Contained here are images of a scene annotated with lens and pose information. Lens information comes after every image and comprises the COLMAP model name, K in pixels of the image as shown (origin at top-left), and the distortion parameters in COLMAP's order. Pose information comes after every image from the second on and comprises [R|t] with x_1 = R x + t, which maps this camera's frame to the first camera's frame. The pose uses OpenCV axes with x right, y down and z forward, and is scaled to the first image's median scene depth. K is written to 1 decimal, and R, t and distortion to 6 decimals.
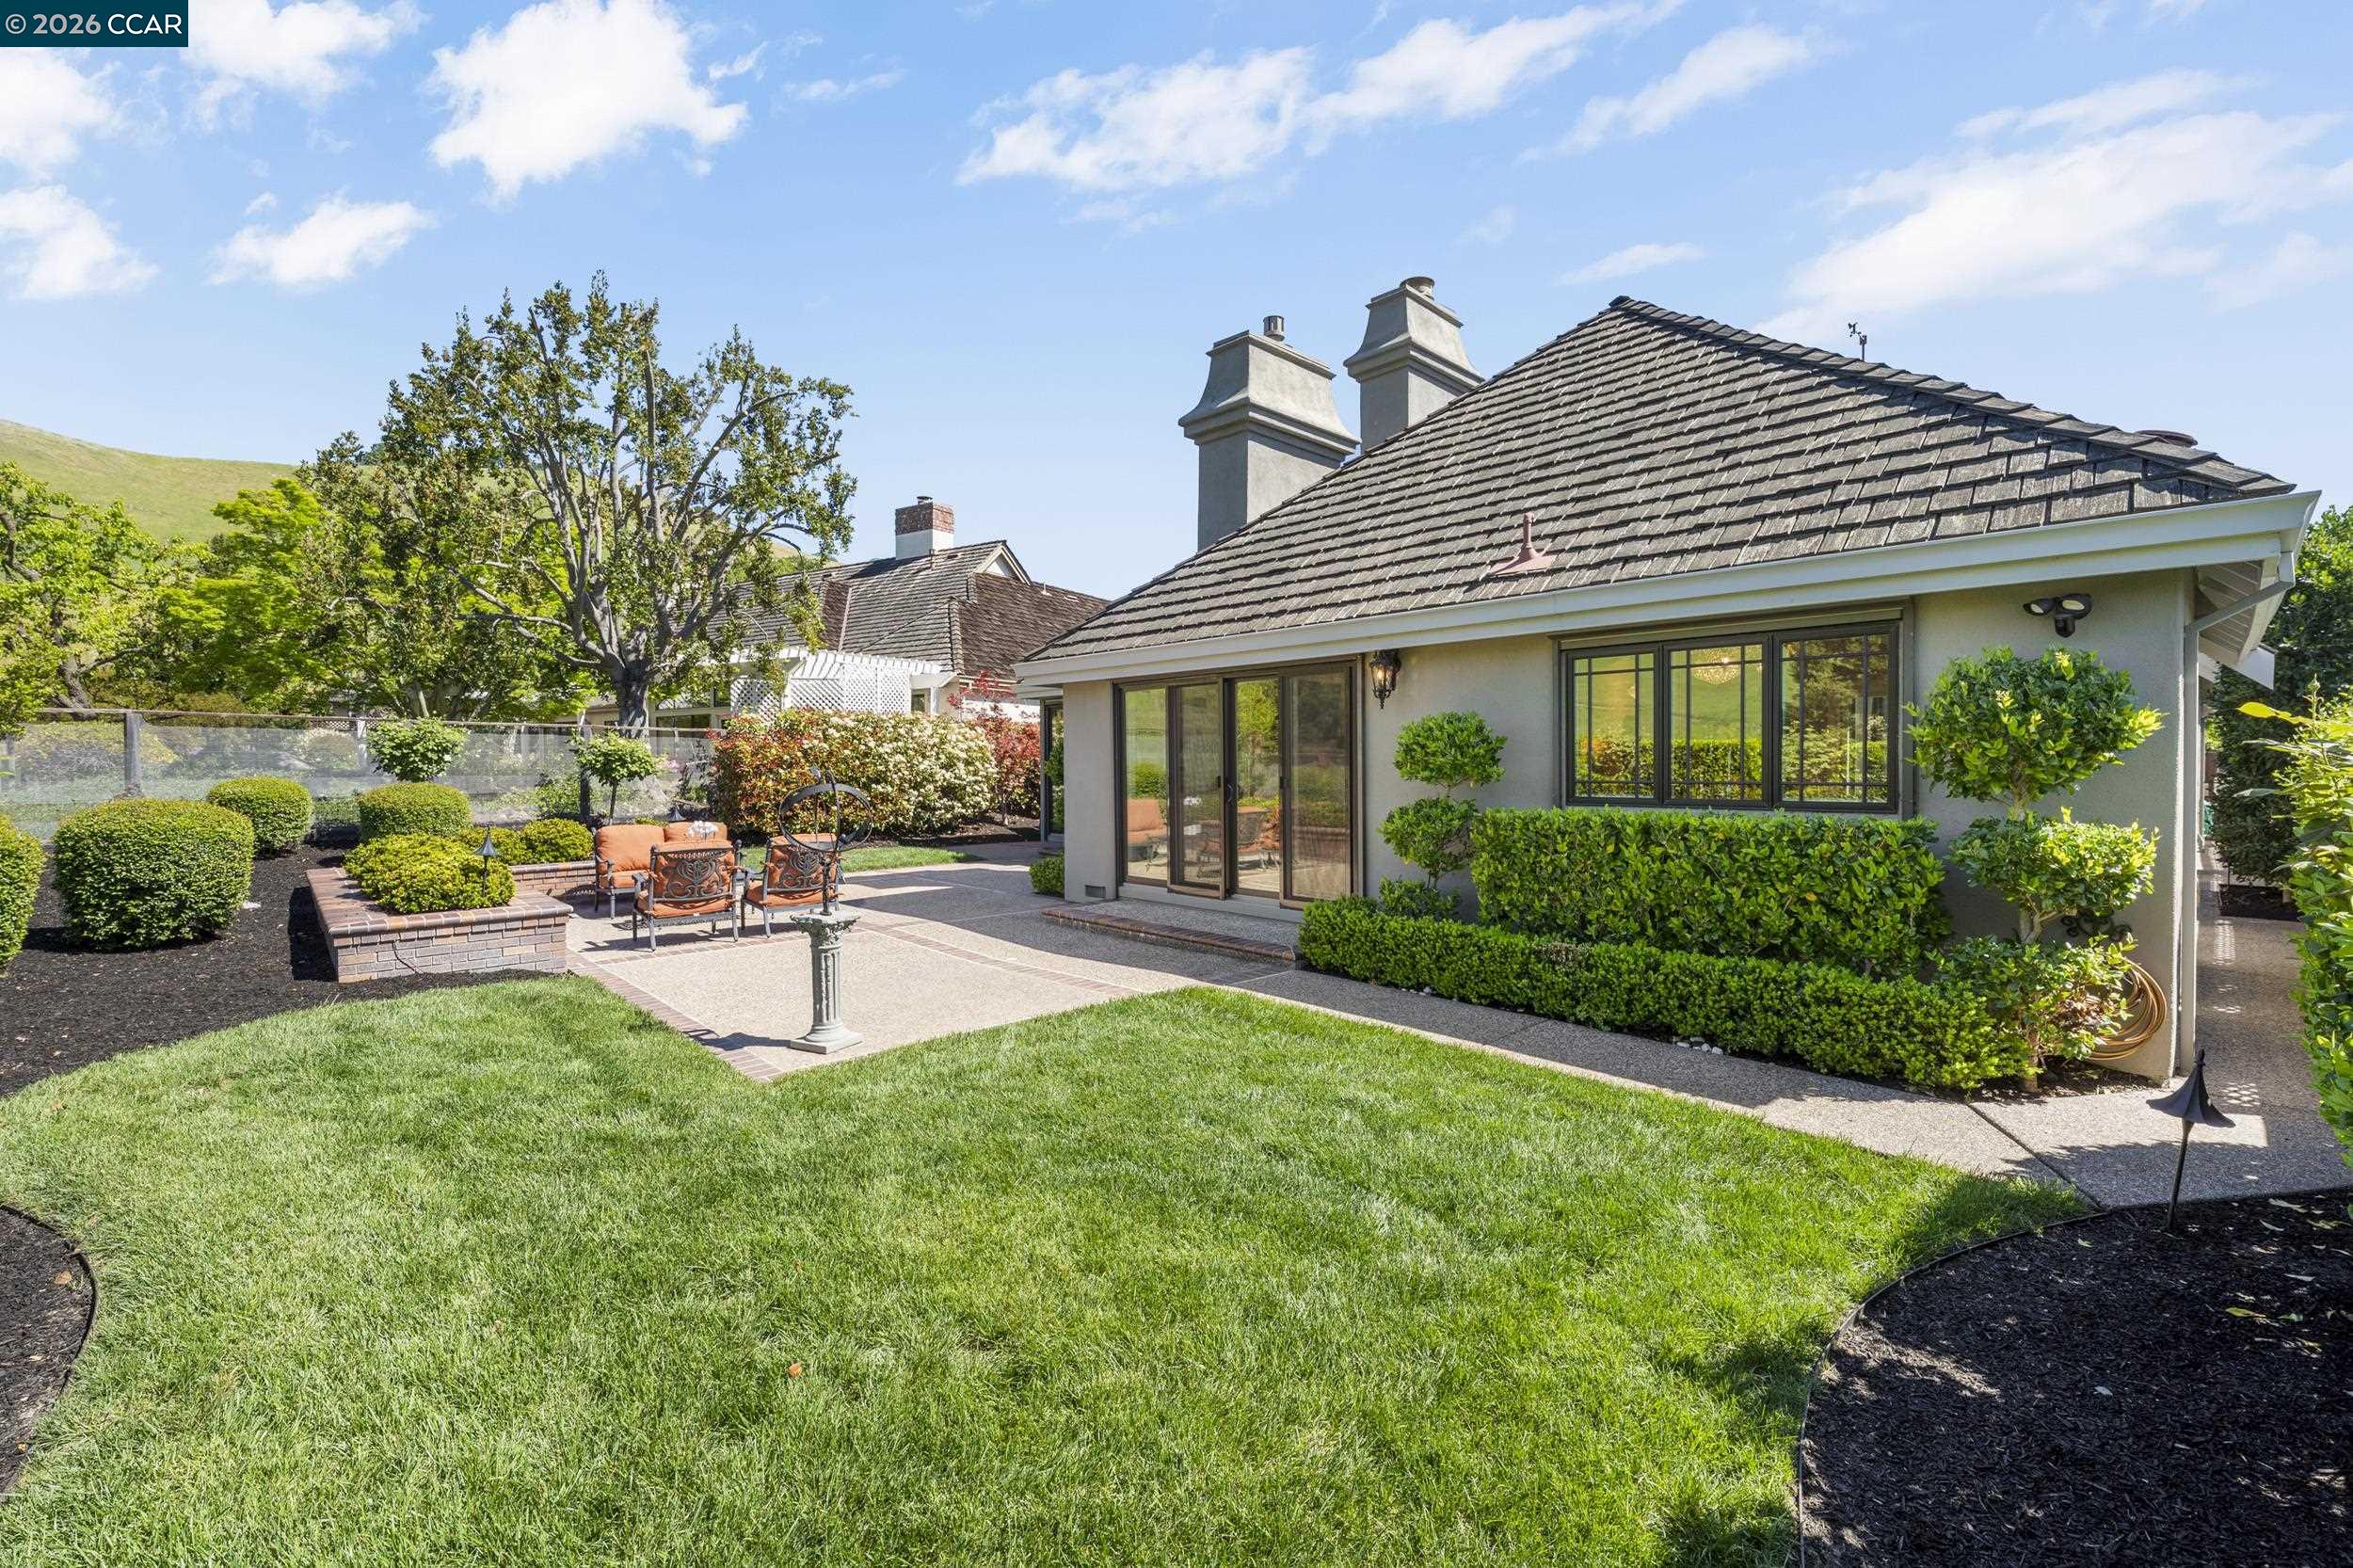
lens RADIAL K [[978.4, 0, 1176.0], [0, 978.4, 779.0], [0, 0, 1]] dist [0.000732, 0.000022]
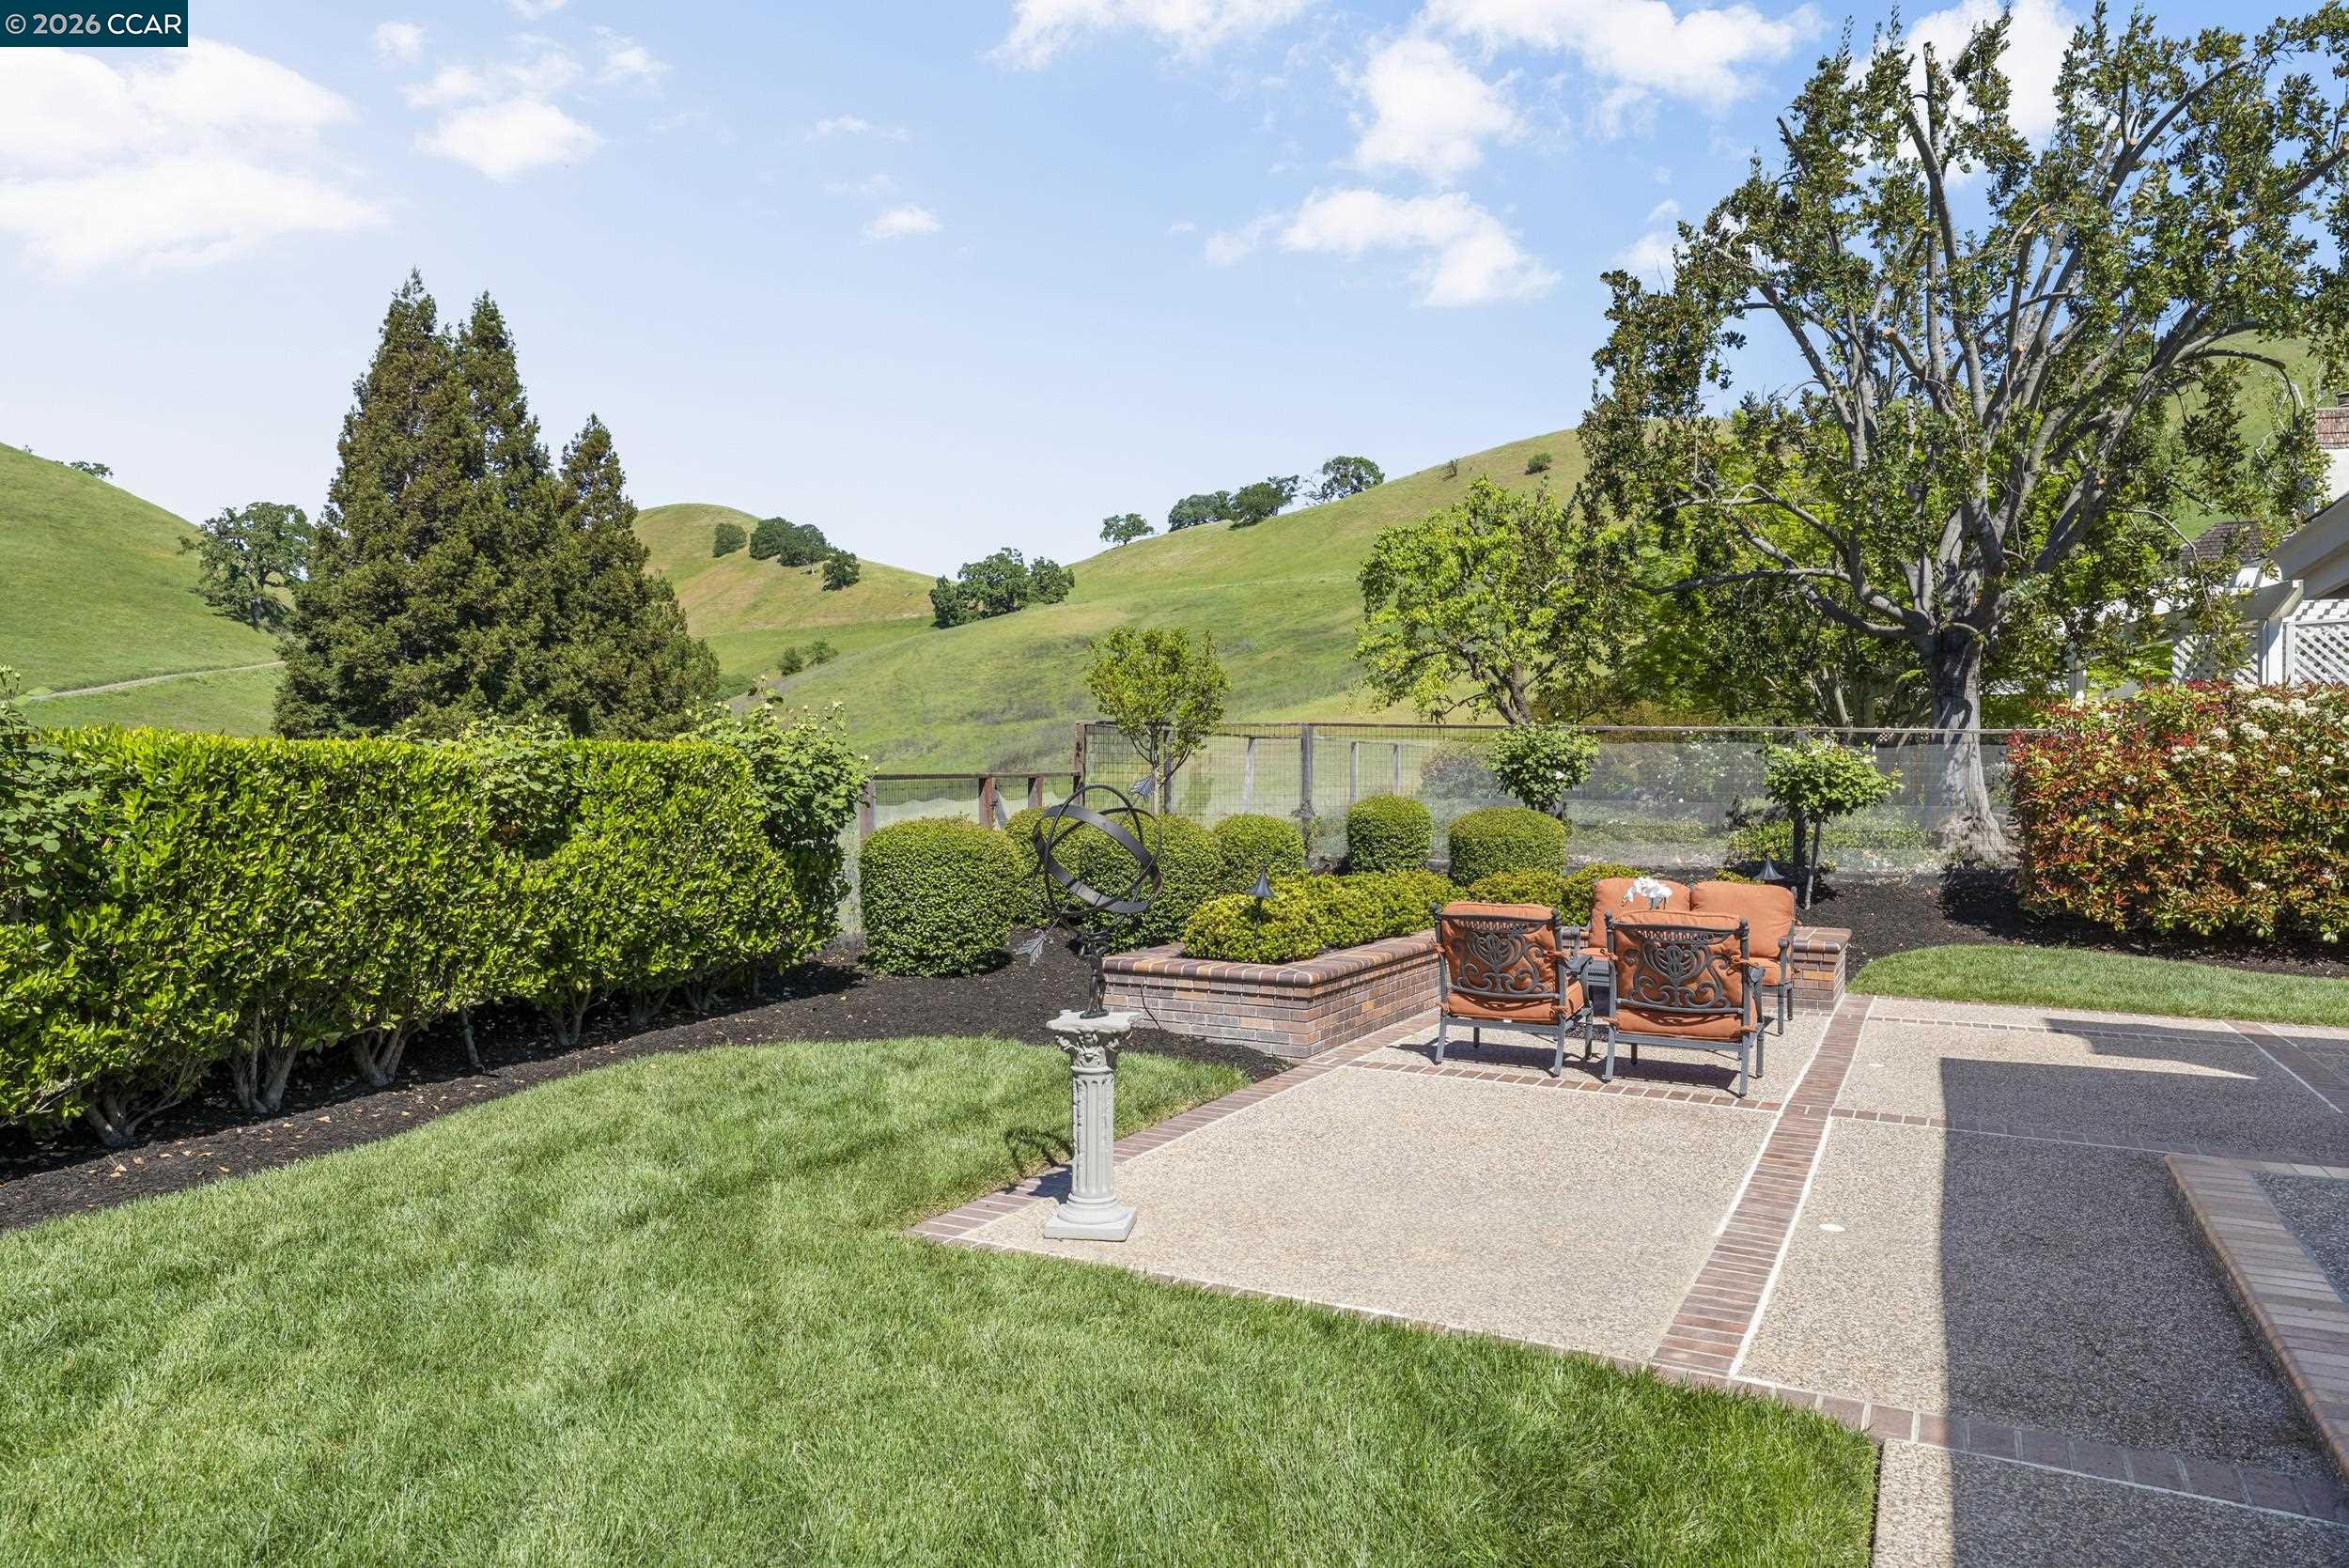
lens RADIAL K [[1527.6, 0, 1172.8], [0, 1527.6, 782.0], [0, 0, 1]] dist [0.000049, -0.001229]
pose [[0.330543, 0.006897, -0.943766, 0.223064], [-0.030510, 0.999529, -0.003381, -0.003314], [0.943298, 0.029912, 0.330597, 0.284105]]
